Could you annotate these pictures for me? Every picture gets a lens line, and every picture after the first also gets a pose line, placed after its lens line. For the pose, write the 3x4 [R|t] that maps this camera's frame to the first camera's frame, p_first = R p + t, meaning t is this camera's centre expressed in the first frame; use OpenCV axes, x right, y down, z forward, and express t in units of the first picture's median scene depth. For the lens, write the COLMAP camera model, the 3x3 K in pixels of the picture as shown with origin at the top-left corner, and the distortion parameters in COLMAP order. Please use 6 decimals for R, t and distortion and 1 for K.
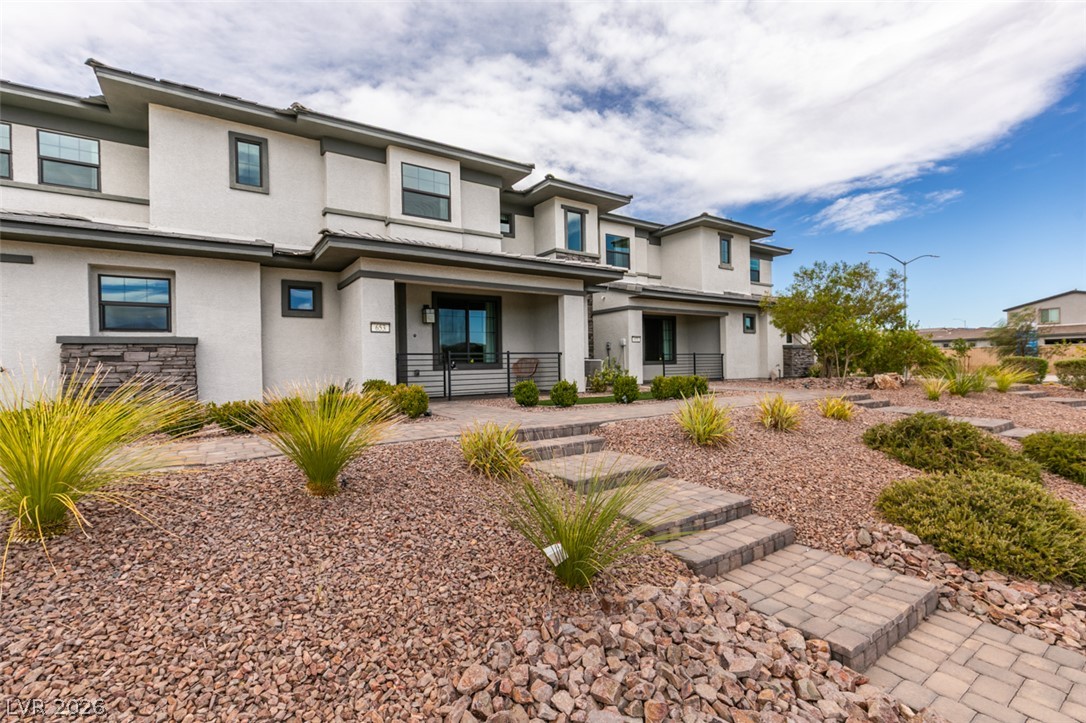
lens RADIAL K [[482.1, 0, 538.6], [0, 482.1, 361.1], [0, 0, 1]] dist [-0.005887, 0.000588]
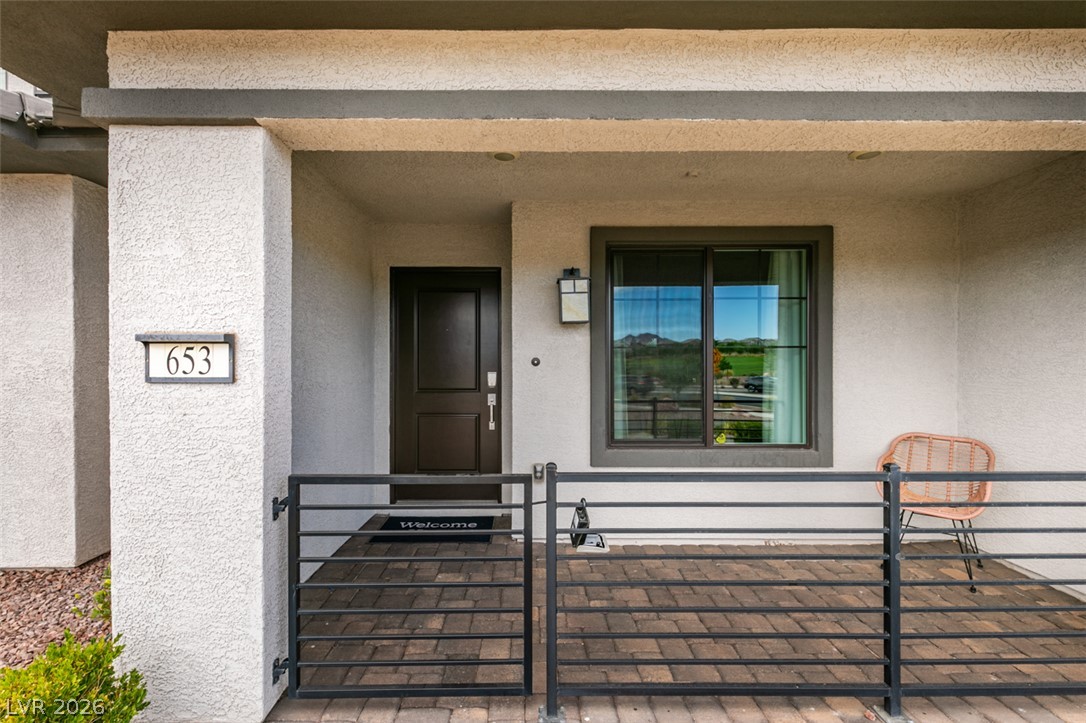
lens RADIAL K [[482.1, 0, 532.7], [0, 482.1, 359.5], [0, 0, 1]] dist [-0.005887, 0.000588]
pose [[0.828712, 0.015421, -0.559463, -0.065848], [-0.010157, 0.999870, 0.012516, -0.055040], [0.559583, -0.004689, 0.828761, 0.677061]]
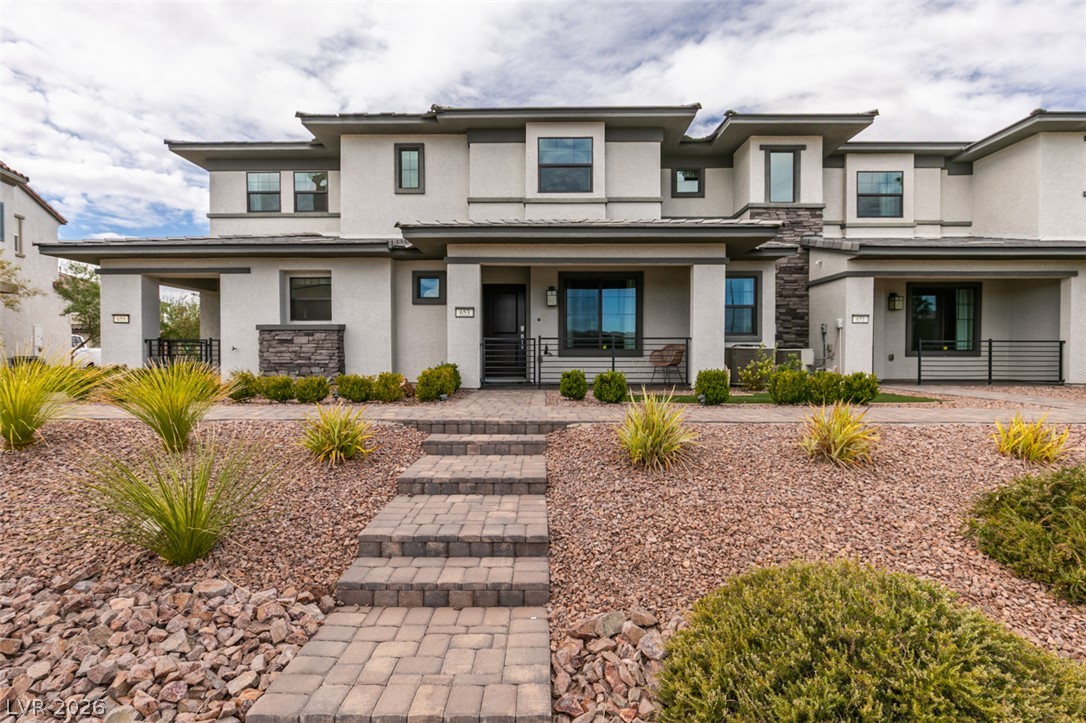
lens RADIAL K [[535.5, 0, 544.0], [0, 535.5, 364.2], [0, 0, 1]] dist [-0.010850, 0.000562]
pose [[0.821601, 0.030465, -0.569248, 0.336631], [-0.012173, 0.999281, 0.035910, -0.002522], [0.569932, -0.022574, 0.821381, 0.124648]]
